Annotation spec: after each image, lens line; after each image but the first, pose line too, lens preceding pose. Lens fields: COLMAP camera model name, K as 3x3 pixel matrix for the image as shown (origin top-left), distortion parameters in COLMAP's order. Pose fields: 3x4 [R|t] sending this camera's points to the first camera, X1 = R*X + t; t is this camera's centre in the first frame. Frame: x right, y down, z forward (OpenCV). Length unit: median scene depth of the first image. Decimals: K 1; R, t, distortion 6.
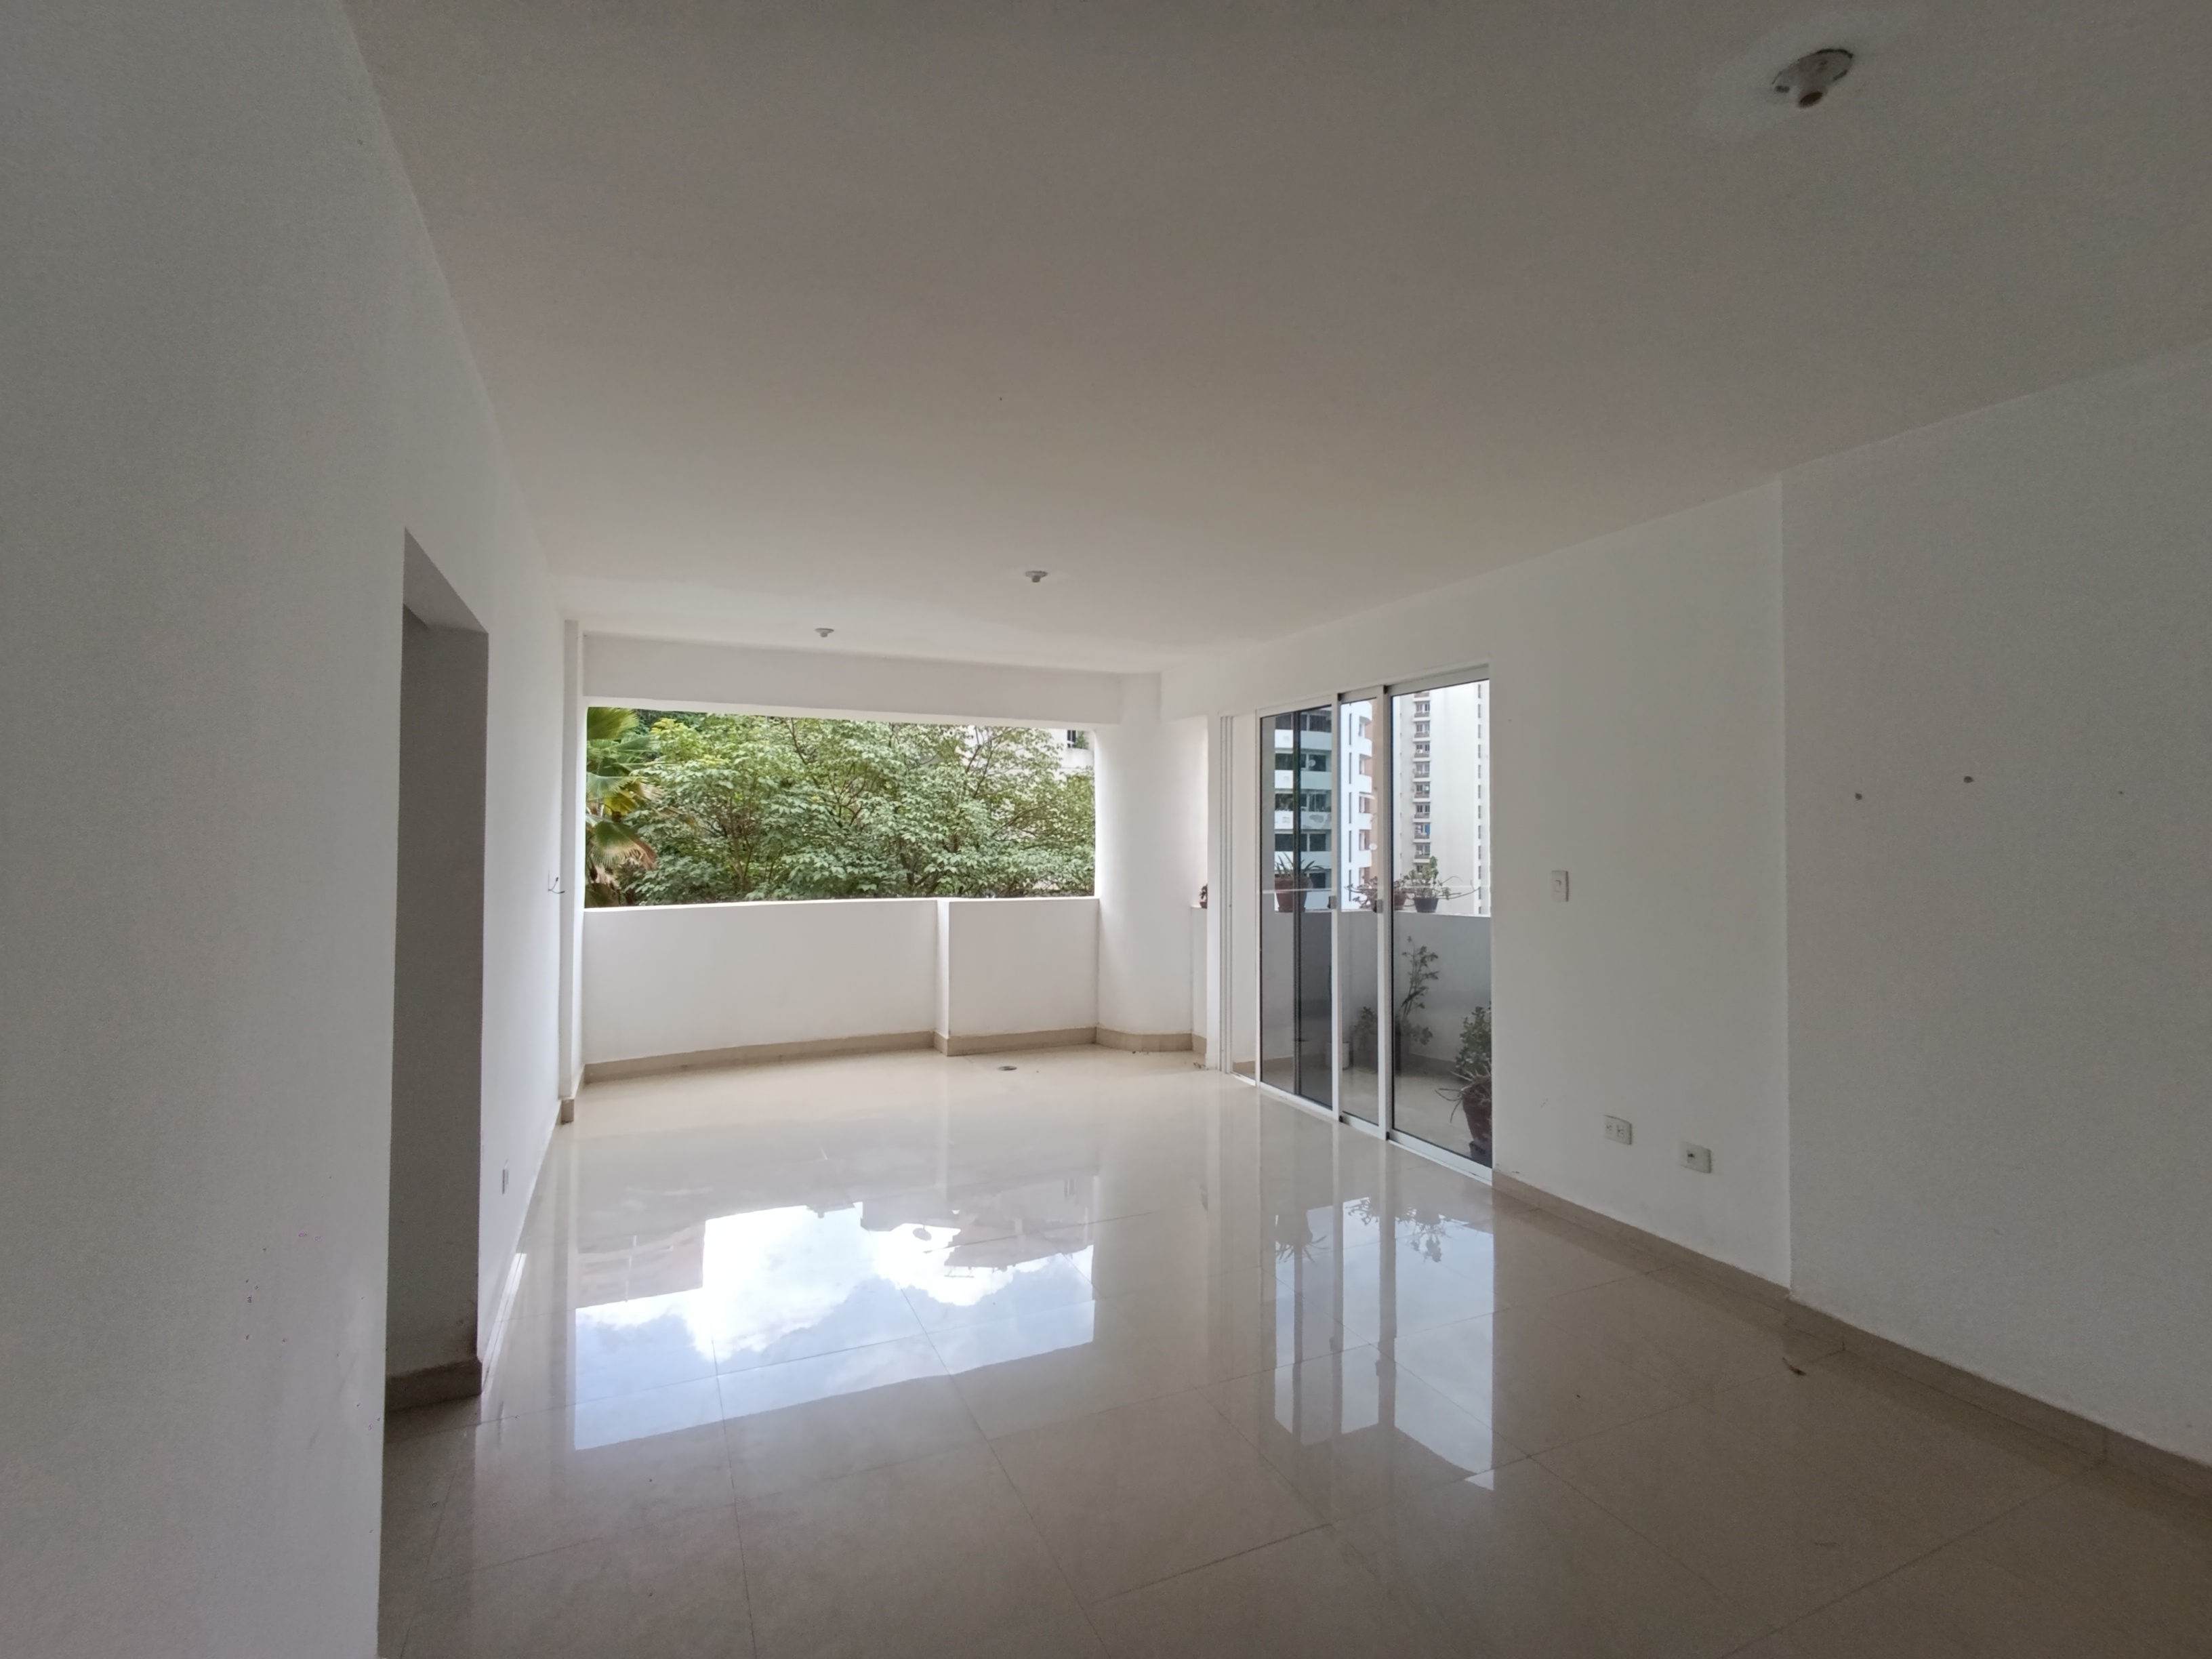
lens RADIAL K [[1015.2, 0, 1110.5], [0, 1015.2, 785.2], [0, 0, 1]] dist [0.023331, 0.000050]
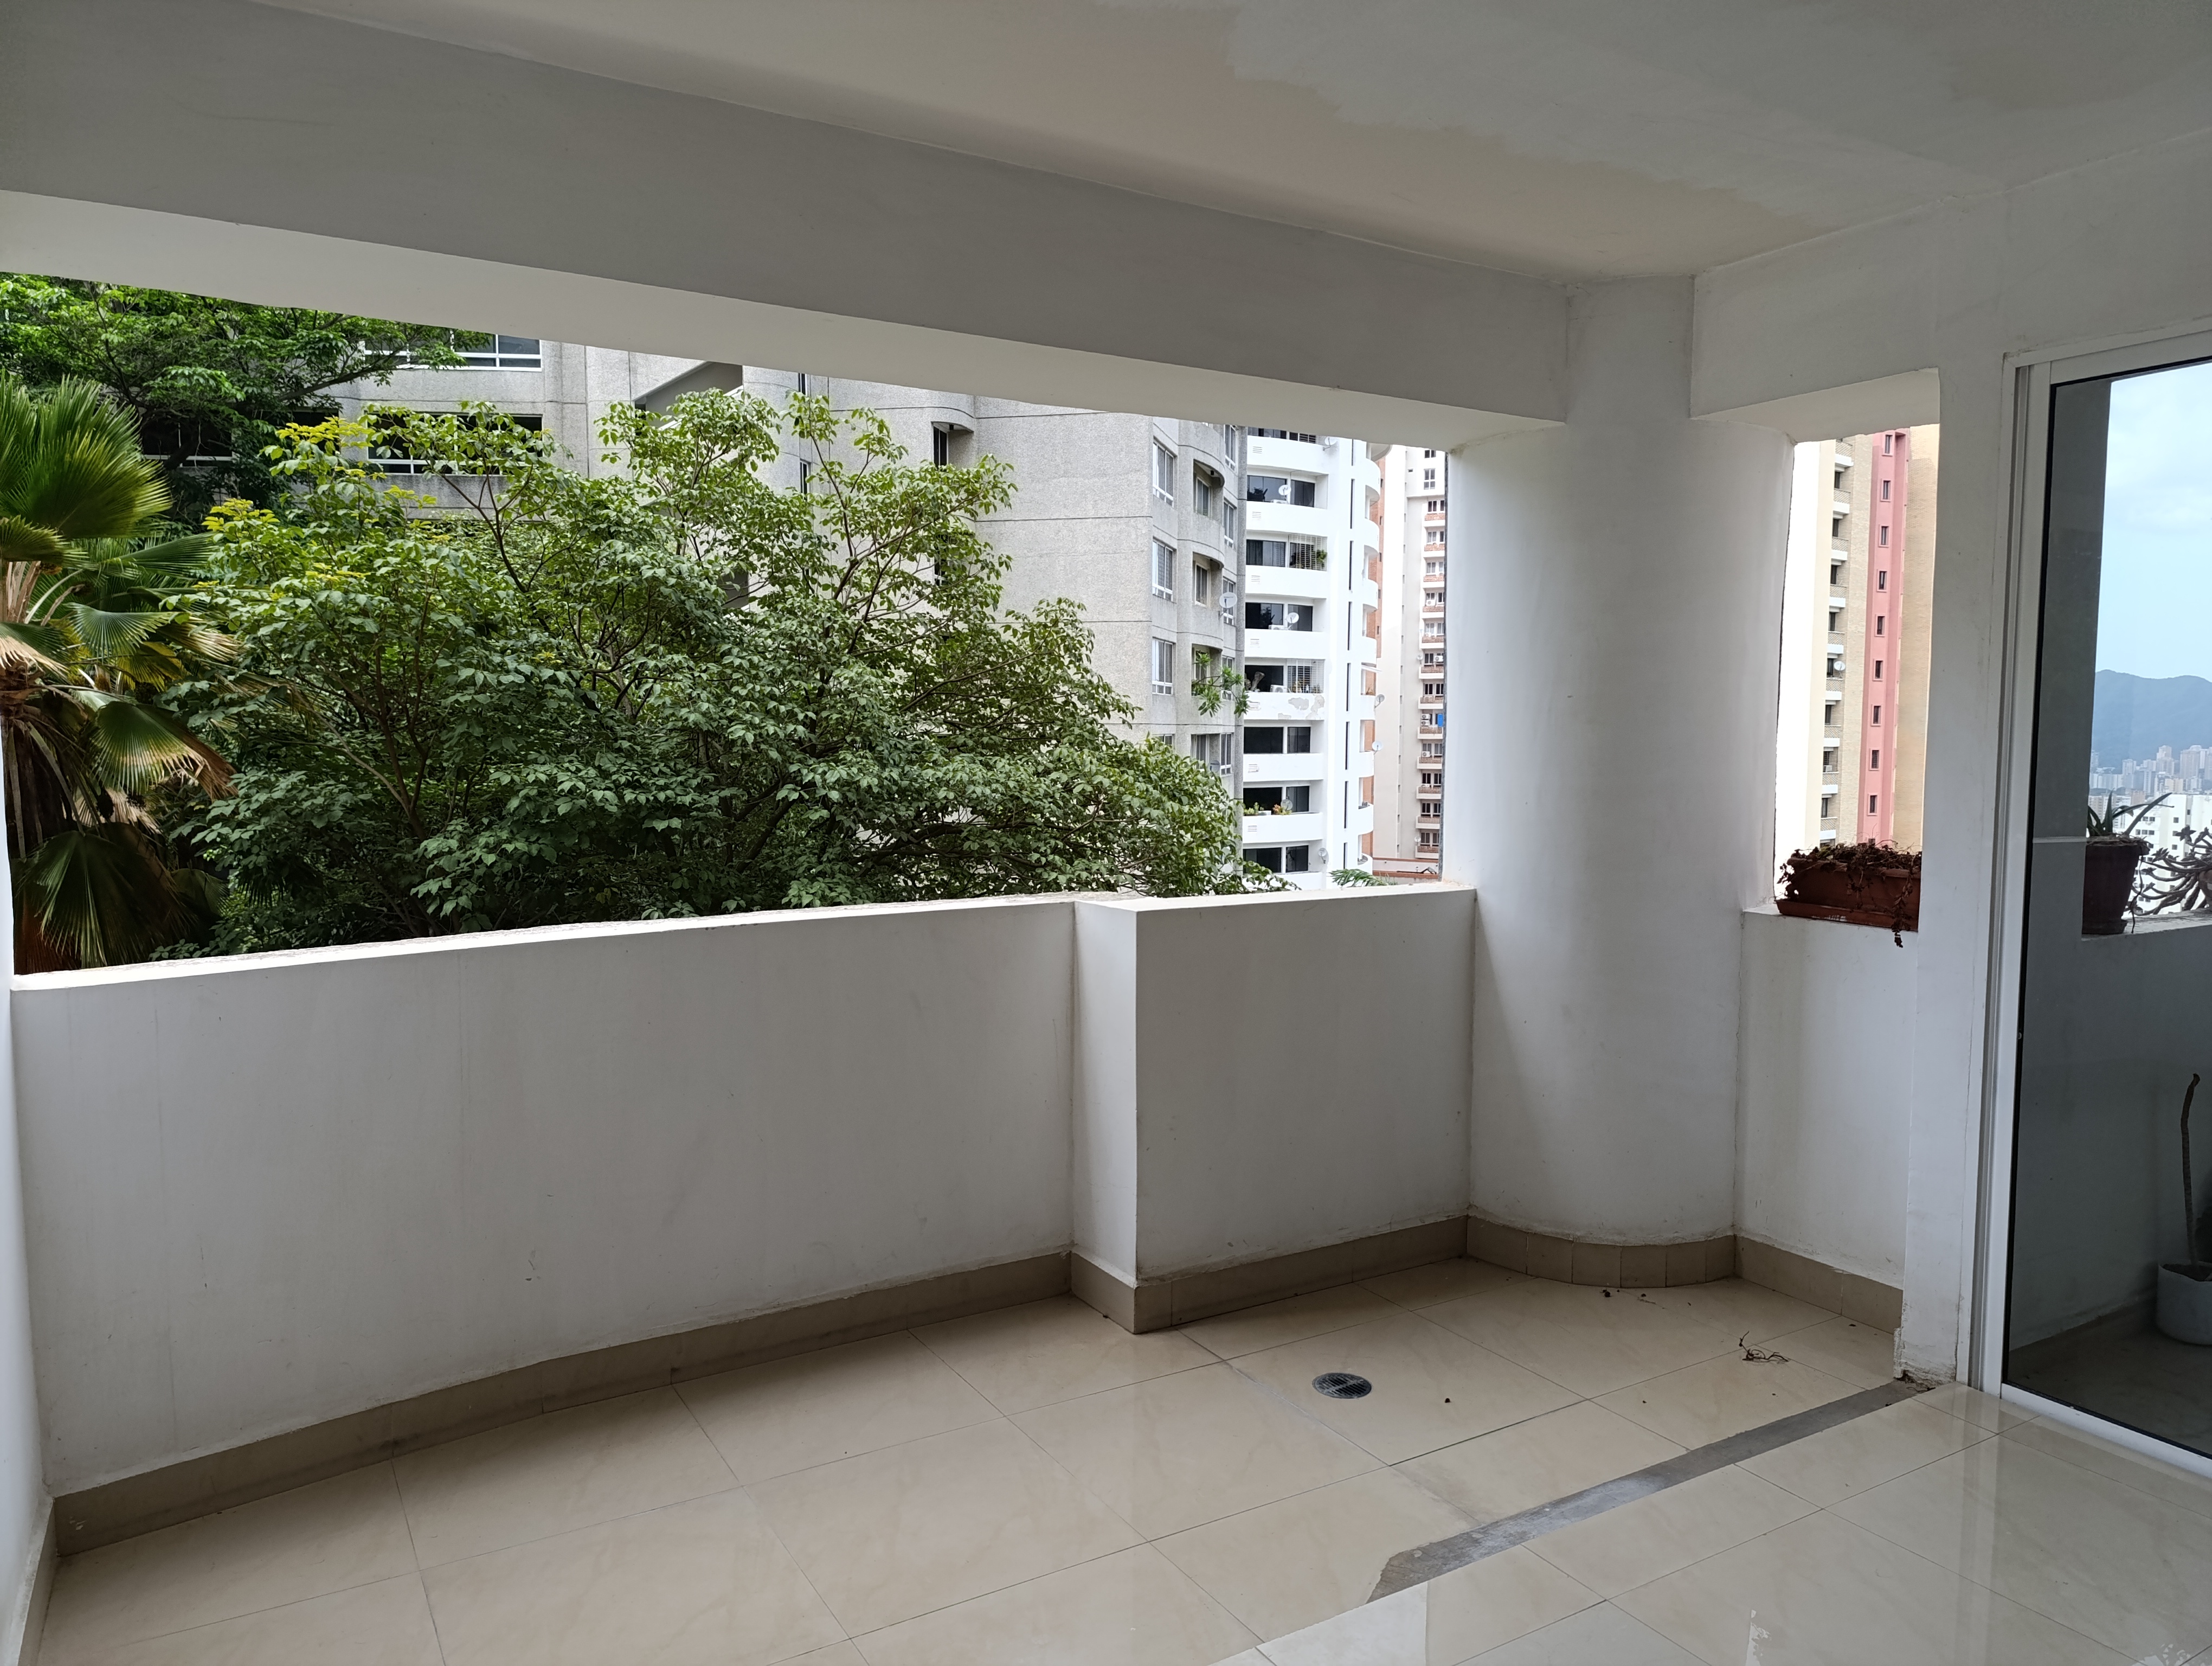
lens RADIAL K [[1494.8, 0, 1105.9], [0, 1494.8, 840.0], [0, 0, 1]] dist [-0.002282, -0.004552]
pose [[0.993287, -0.009082, 0.115322, -0.099890], [-0.005079, 0.992528, 0.121912, 0.011670], [-0.115567, -0.121679, 0.985819, 0.215683]]
